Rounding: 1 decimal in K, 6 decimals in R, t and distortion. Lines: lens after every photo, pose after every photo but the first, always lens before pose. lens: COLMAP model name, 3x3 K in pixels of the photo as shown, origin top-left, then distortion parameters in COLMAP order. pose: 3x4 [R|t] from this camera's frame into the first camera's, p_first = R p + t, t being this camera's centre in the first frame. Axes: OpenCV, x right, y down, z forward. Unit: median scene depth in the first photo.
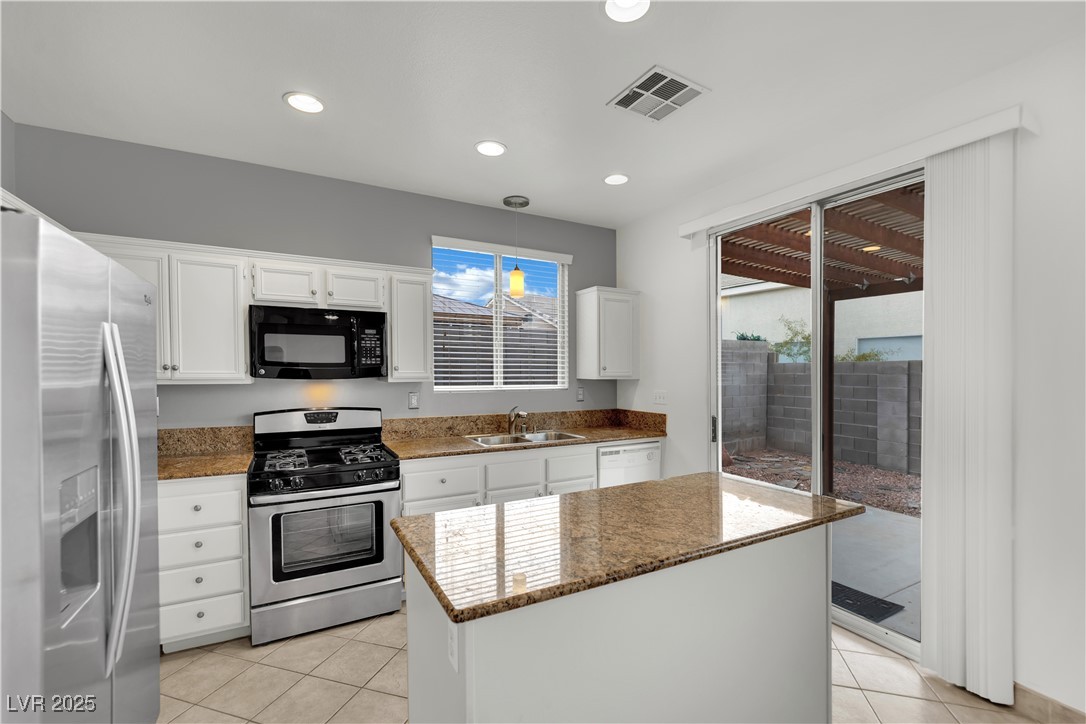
lens RADIAL K [[459.5, 0, 543.7], [0, 459.5, 384.2], [0, 0, 1]] dist [-0.013179, -0.000045]
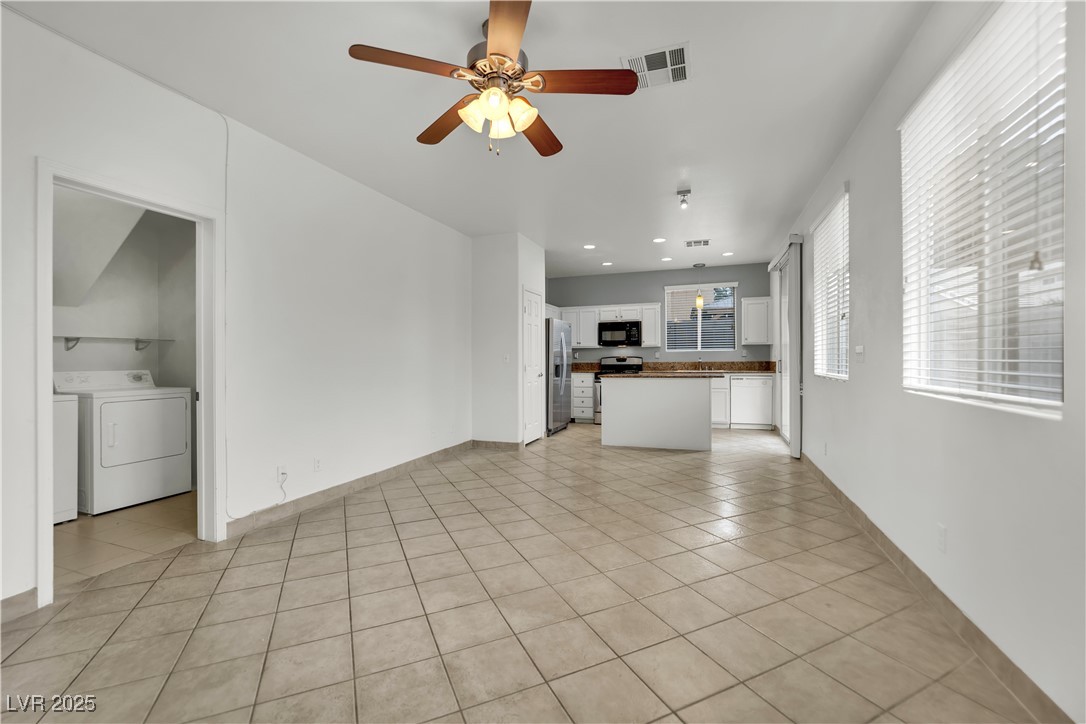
lens RADIAL K [[452.1, 0, 532.3], [0, 452.1, 363.7], [0, 0, 1]] dist [-0.003193, -0.000189]
pose [[0.639986, 0.000098, -0.768387, 1.287929], [-0.012722, 0.999864, -0.010469, 0.130211], [0.768281, 0.016475, 0.639900, -1.185834]]
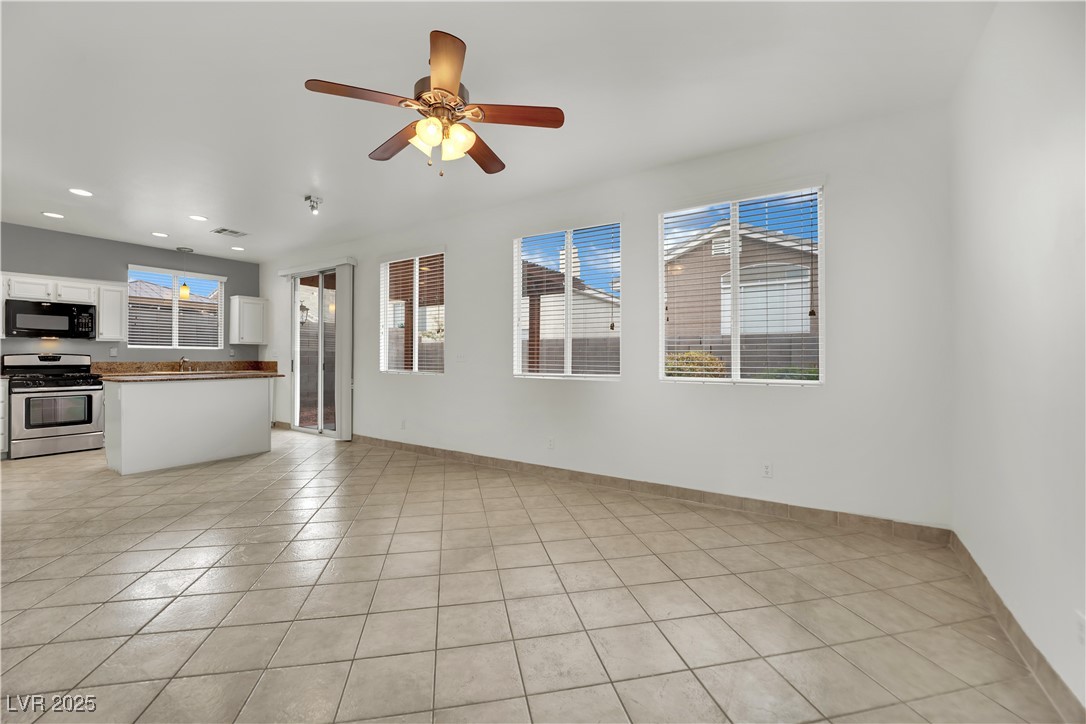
lens RADIAL K [[452.3, 0, 543.1], [0, 452.3, 352.4], [0, 0, 1]] dist [-0.012293, 0.000163]
pose [[0.889361, 0.007399, 0.457146, 0.488364], [0.011073, 0.999227, -0.037715, 0.138759], [-0.457072, 0.038604, 0.888592, -1.570471]]
